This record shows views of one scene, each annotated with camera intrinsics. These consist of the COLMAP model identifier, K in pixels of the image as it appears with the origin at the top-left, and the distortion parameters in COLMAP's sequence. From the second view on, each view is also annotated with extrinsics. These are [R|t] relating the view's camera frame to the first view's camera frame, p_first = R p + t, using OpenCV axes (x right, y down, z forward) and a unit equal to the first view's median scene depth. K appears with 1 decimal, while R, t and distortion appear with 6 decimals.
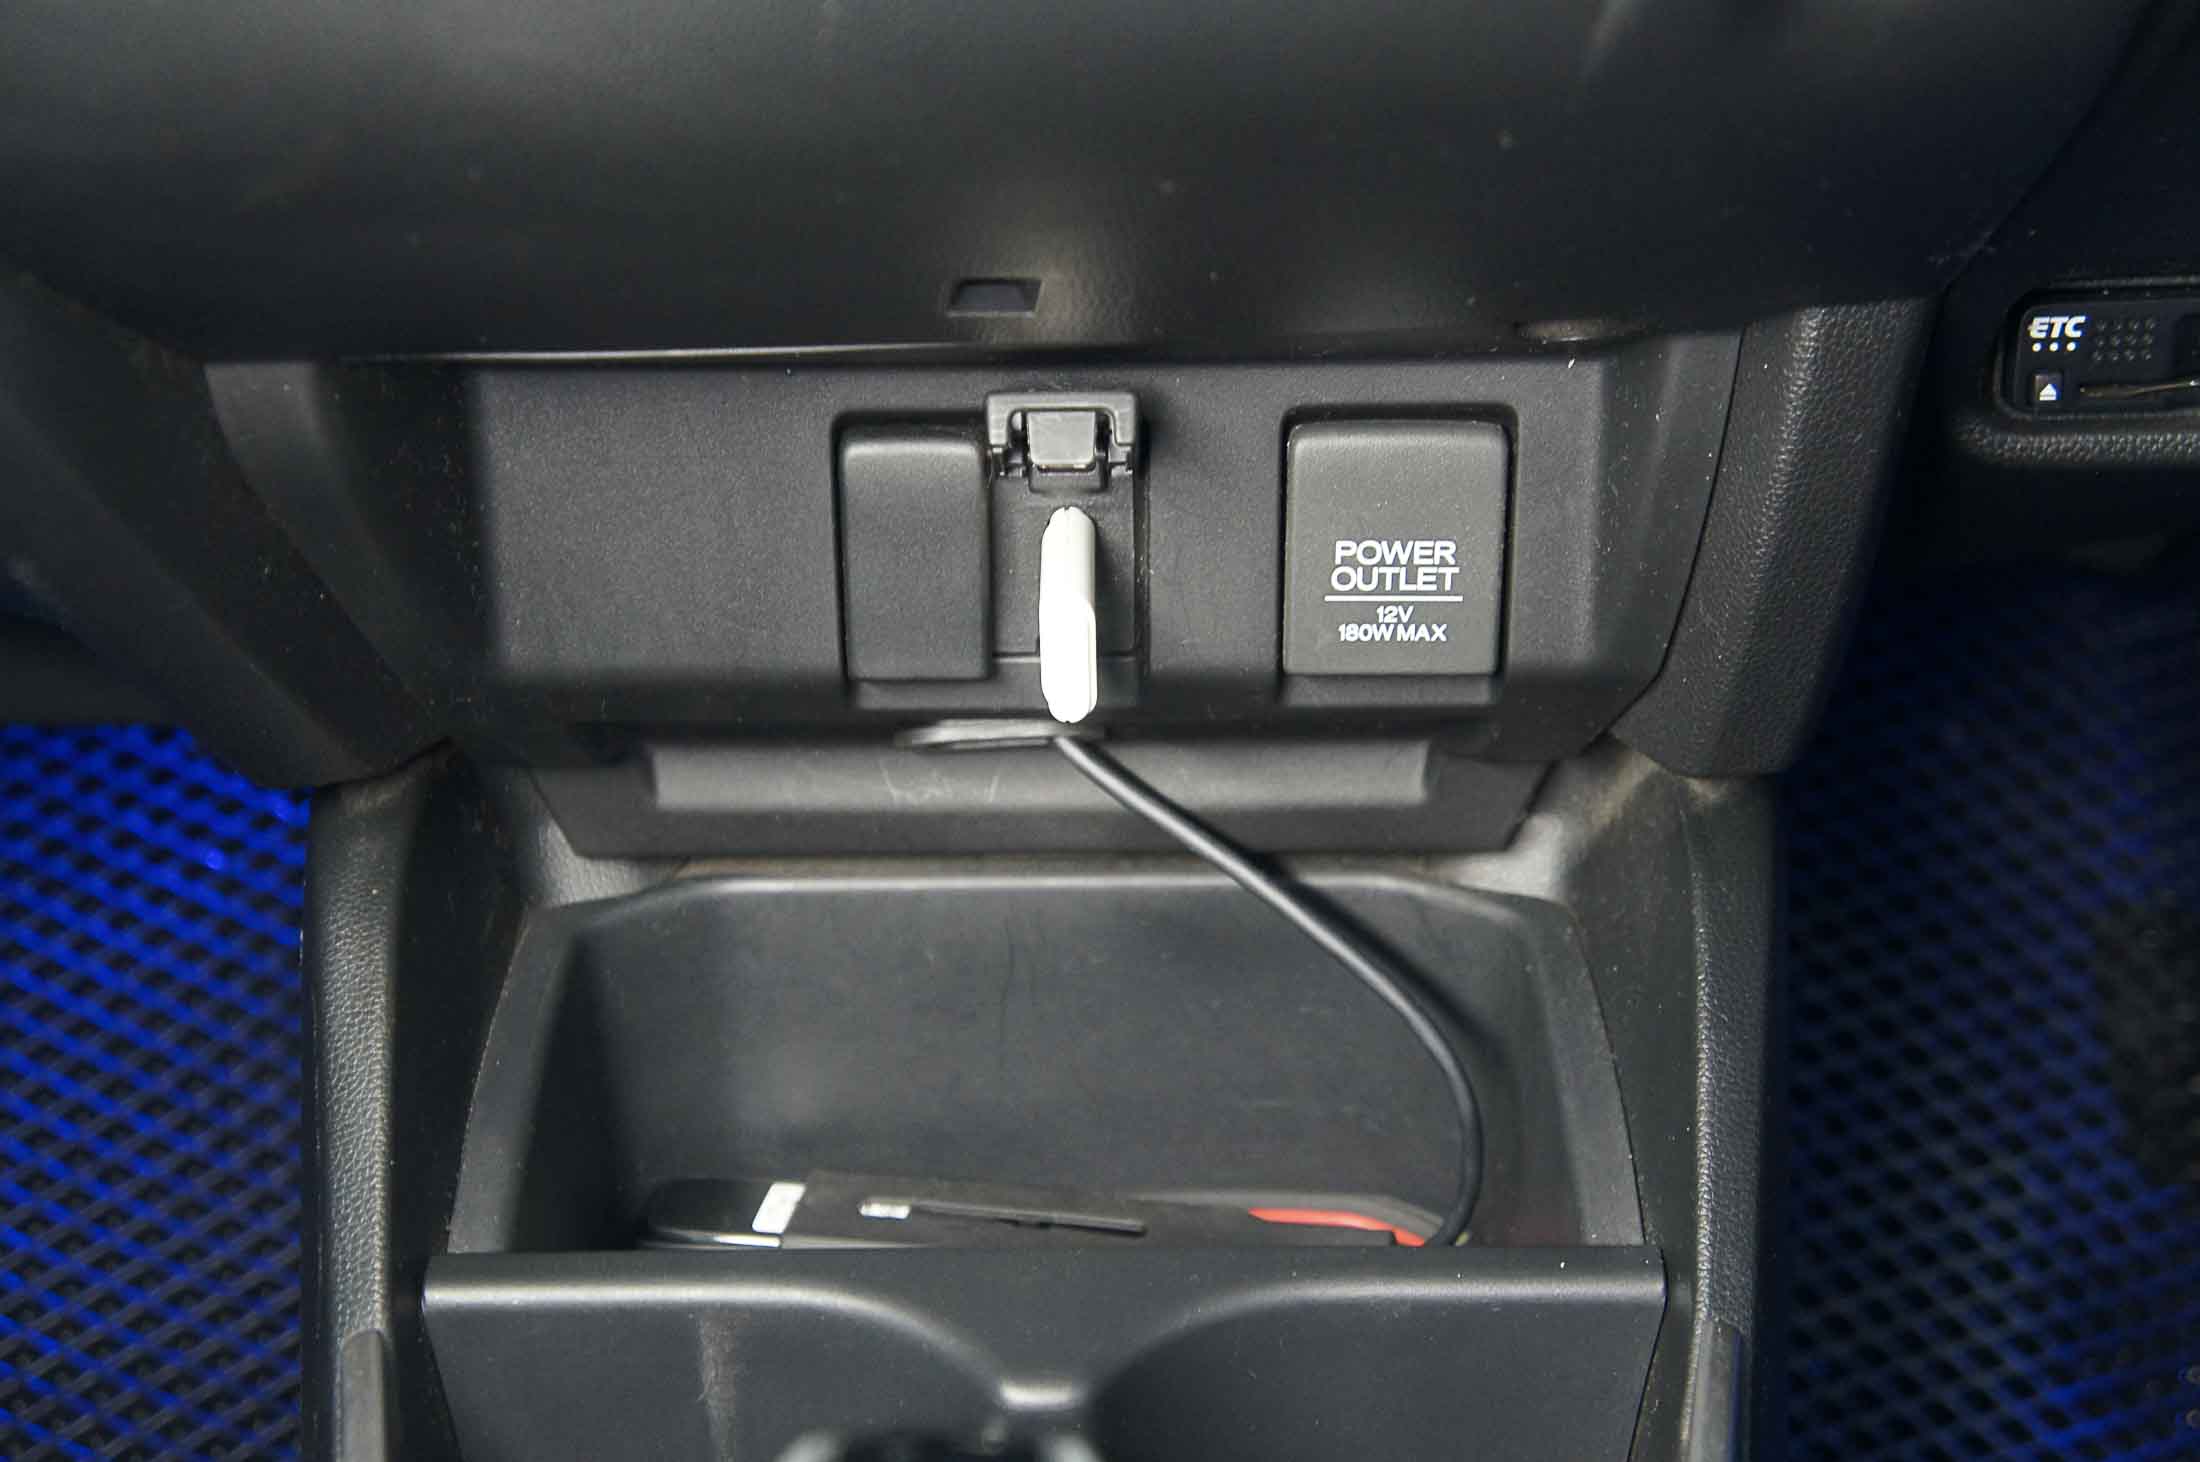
lens RADIAL K [[3674.8, 0, 1100.0], [0, 3674.8, 731.0], [0, 0, 1]] dist [0.000686, 0.011460]
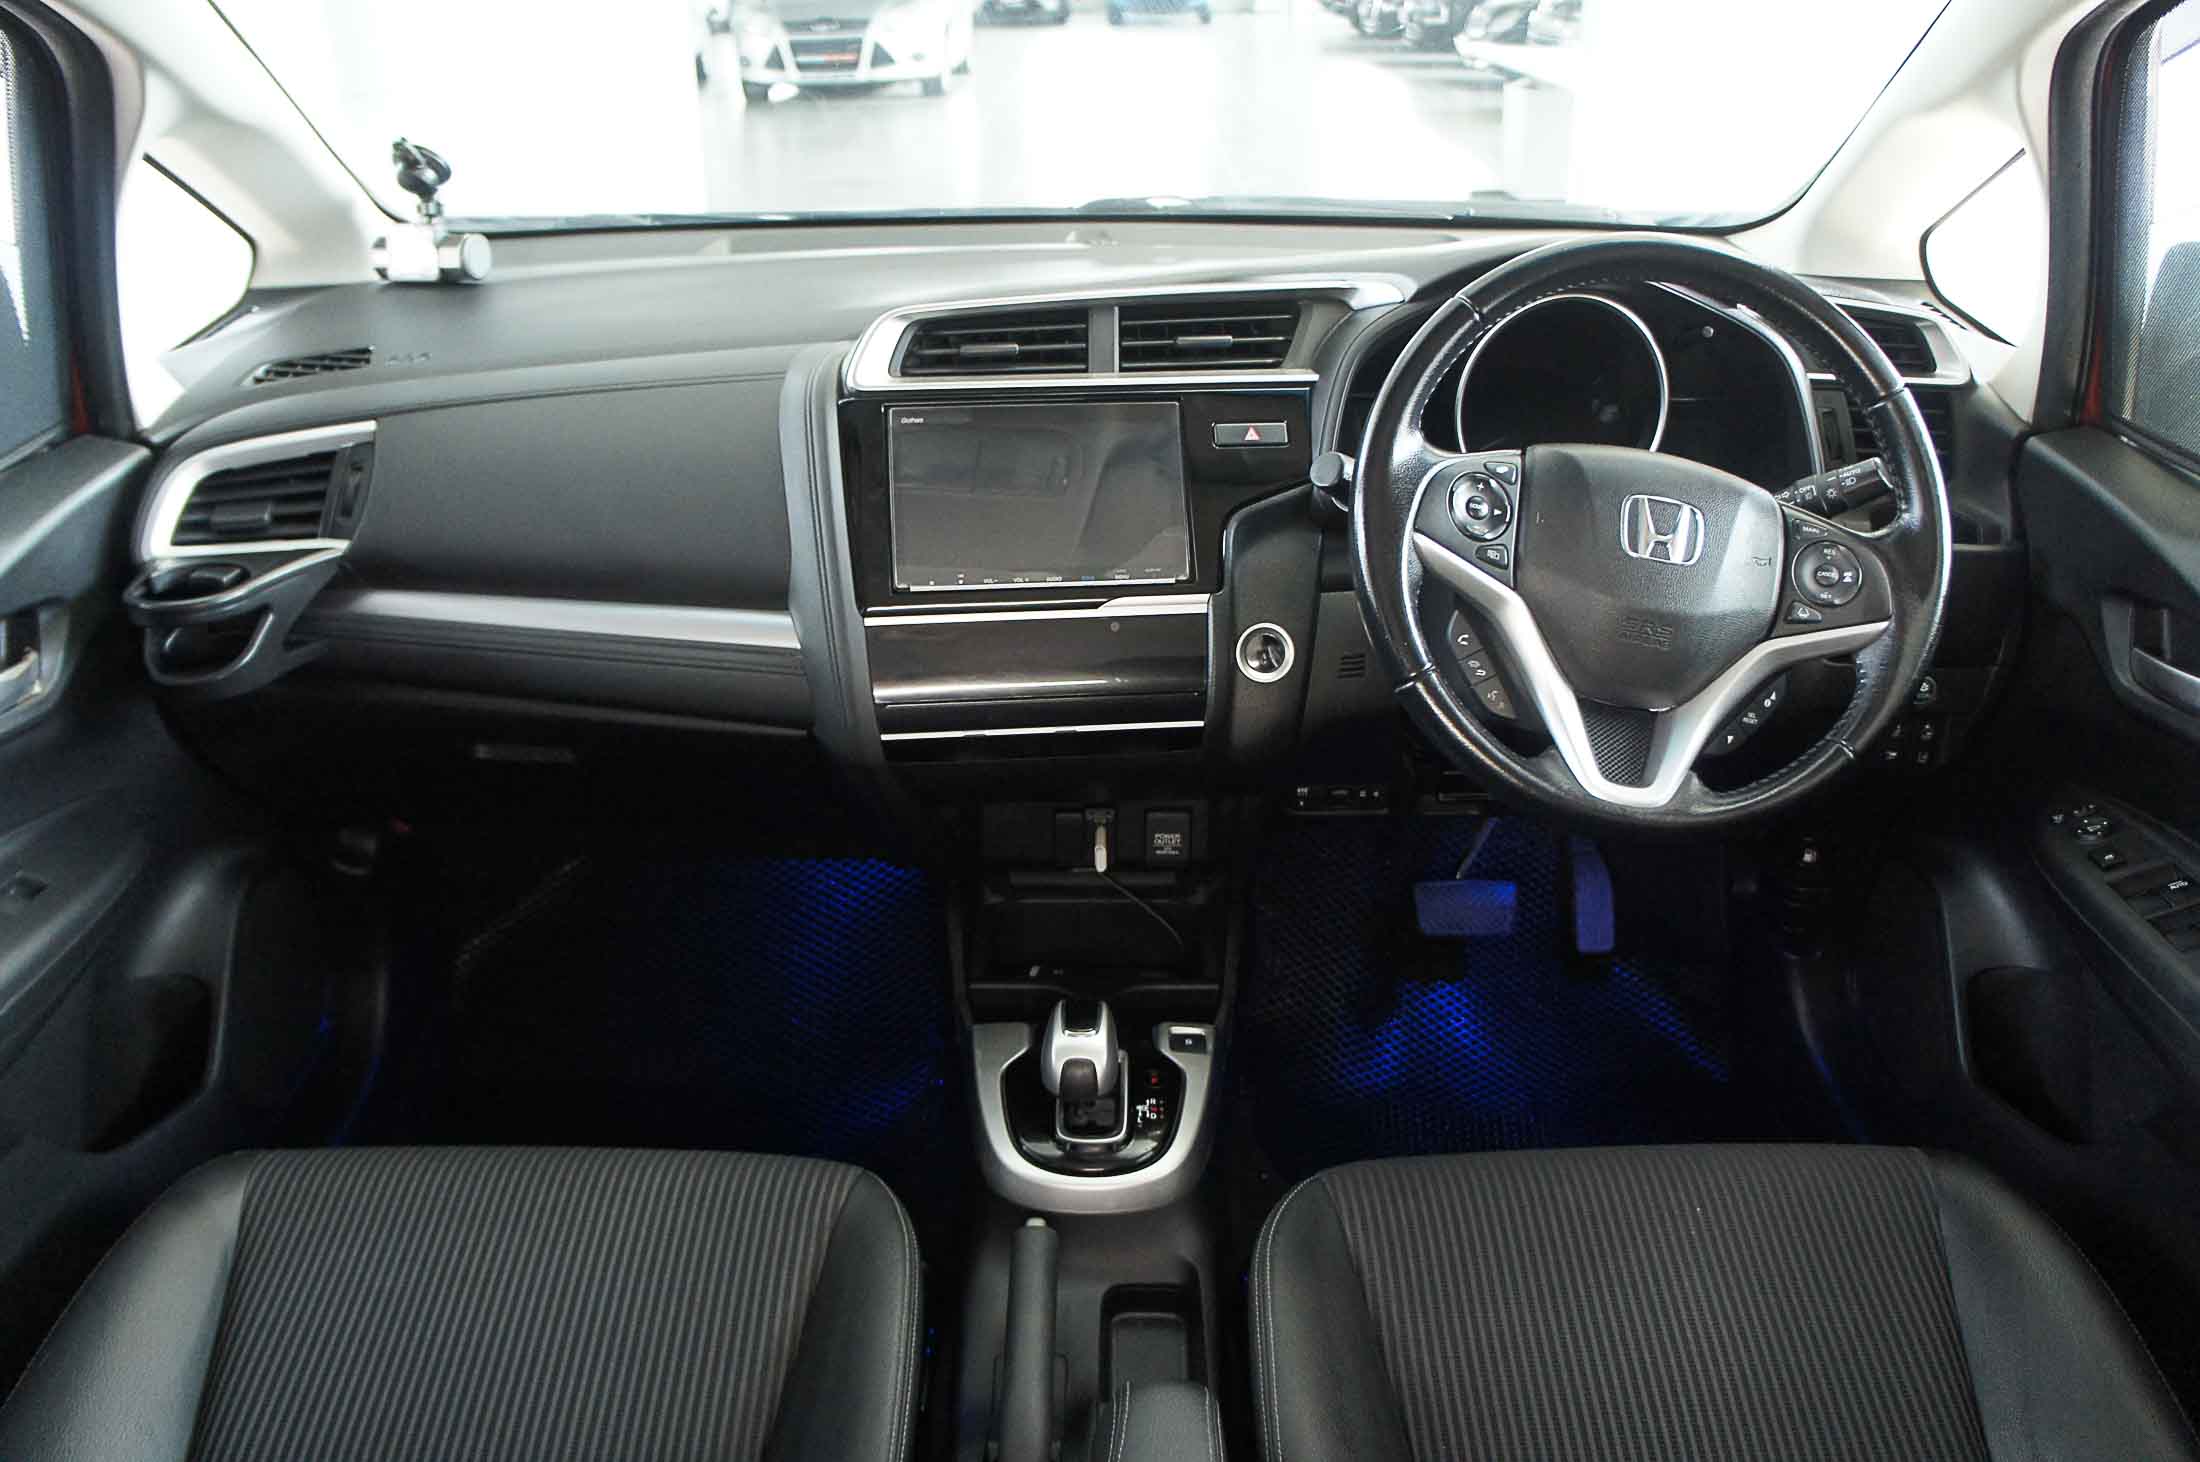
lens RADIAL K [[1681.5, 0, 1100.0], [0, 1681.5, 731.0], [0, 0, 1]] dist [-0.174386, 0.107102]
pose [[0.999750, 0.012809, 0.018326, -0.049071], [-0.012226, 0.999427, -0.031568, -0.109518], [-0.018720, 0.031336, 0.999334, -1.155697]]
